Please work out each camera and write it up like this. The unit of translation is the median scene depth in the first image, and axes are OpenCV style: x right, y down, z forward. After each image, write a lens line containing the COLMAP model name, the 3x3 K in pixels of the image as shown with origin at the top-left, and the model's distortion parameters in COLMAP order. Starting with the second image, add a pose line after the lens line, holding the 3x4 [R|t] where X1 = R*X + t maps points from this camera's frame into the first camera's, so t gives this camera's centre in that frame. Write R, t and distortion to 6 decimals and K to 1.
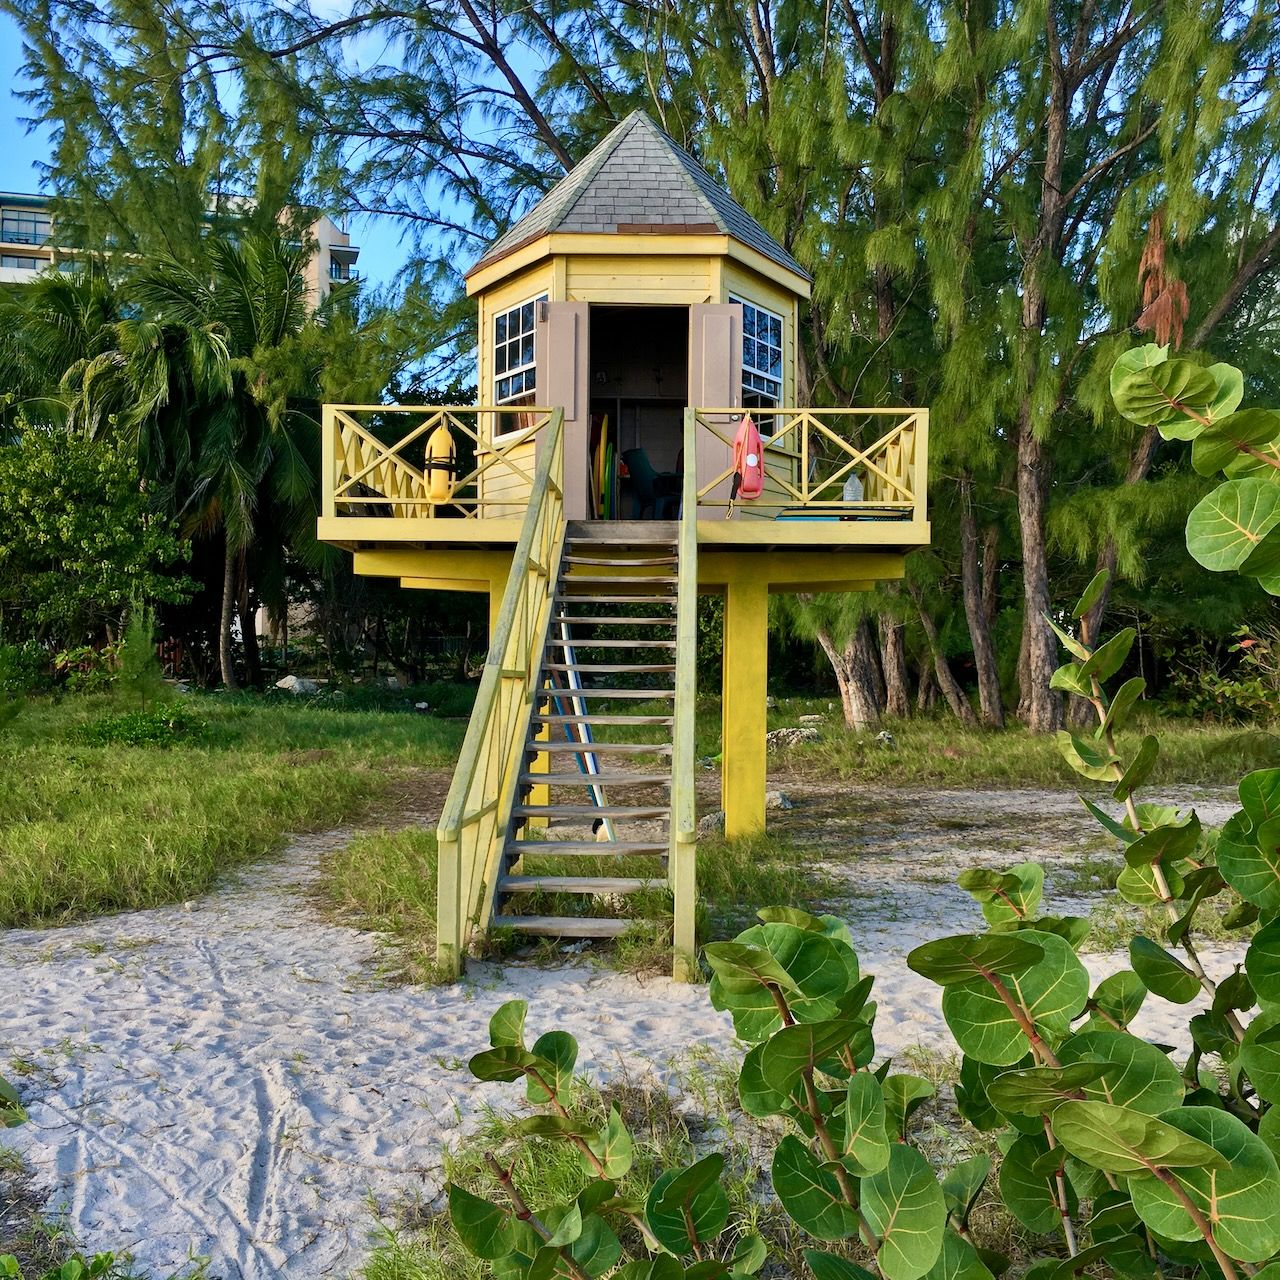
lens RADIAL K [[1324.2, 0, 658.2], [0, 1324.2, 645.4], [0, 0, 1]] dist [0.079694, 0.010514]
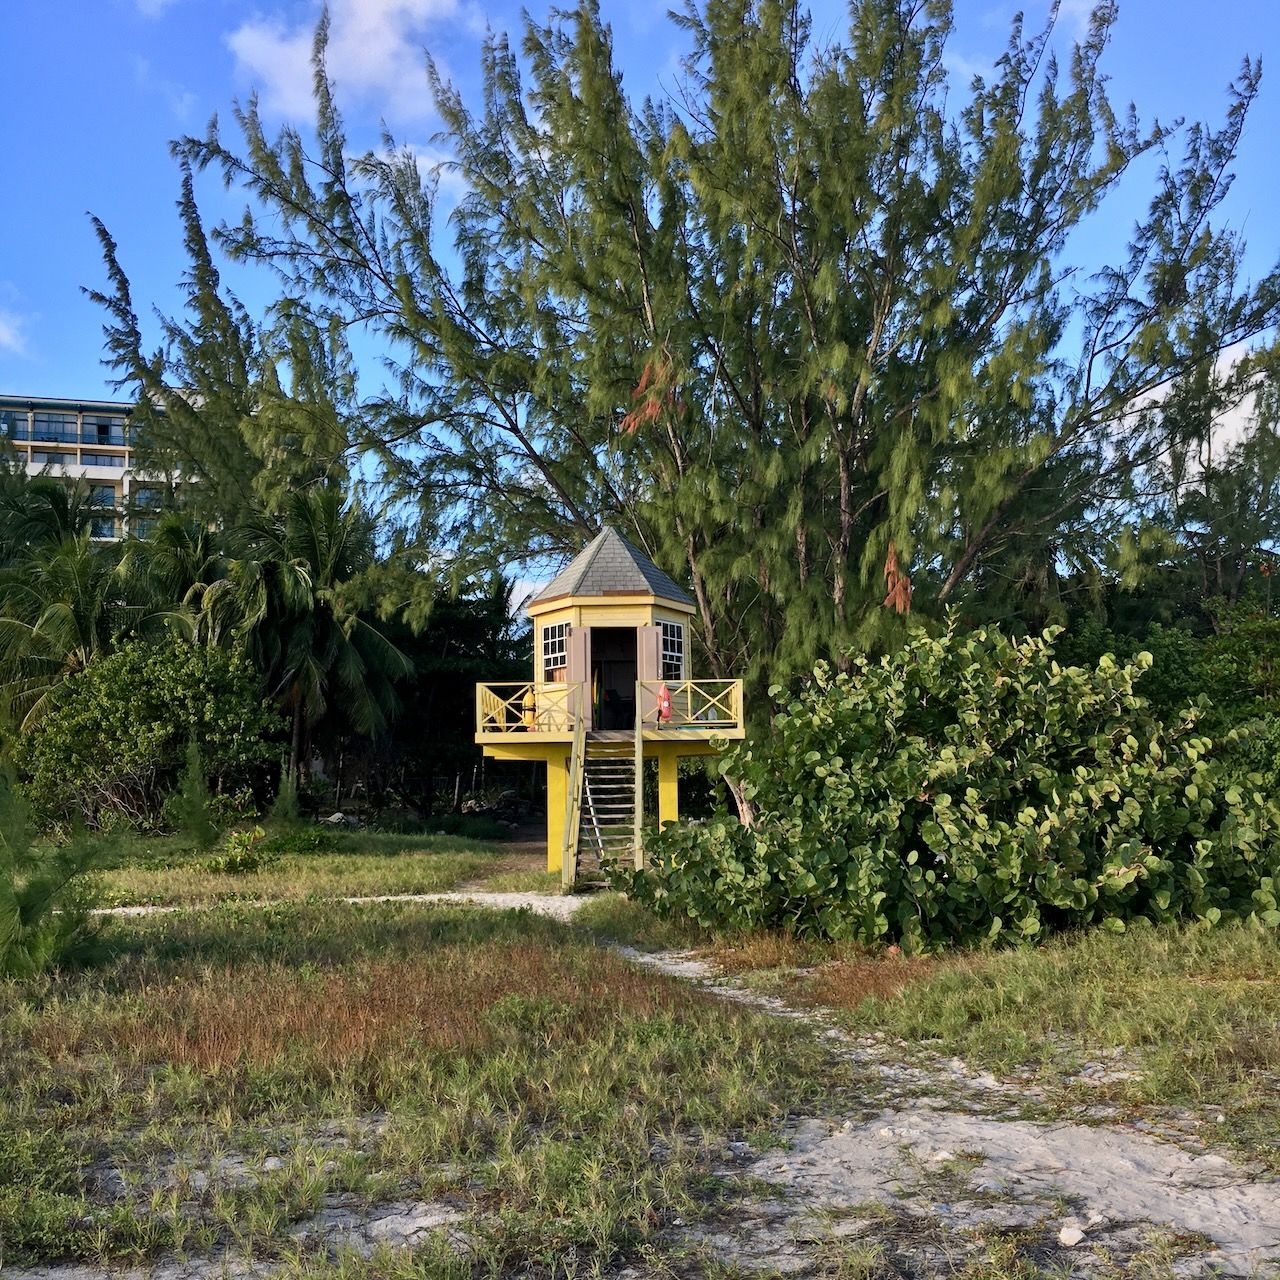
lens RADIAL K [[1324.2, 0, 658.2], [0, 1324.2, 645.4], [0, 0, 1]] dist [0.079694, 0.010514]
pose [[0.999172, -0.020448, 0.035187, -0.018007], [0.023831, 0.994844, -0.098581, -0.012754], [-0.032989, 0.099338, 0.994507, -1.105417]]
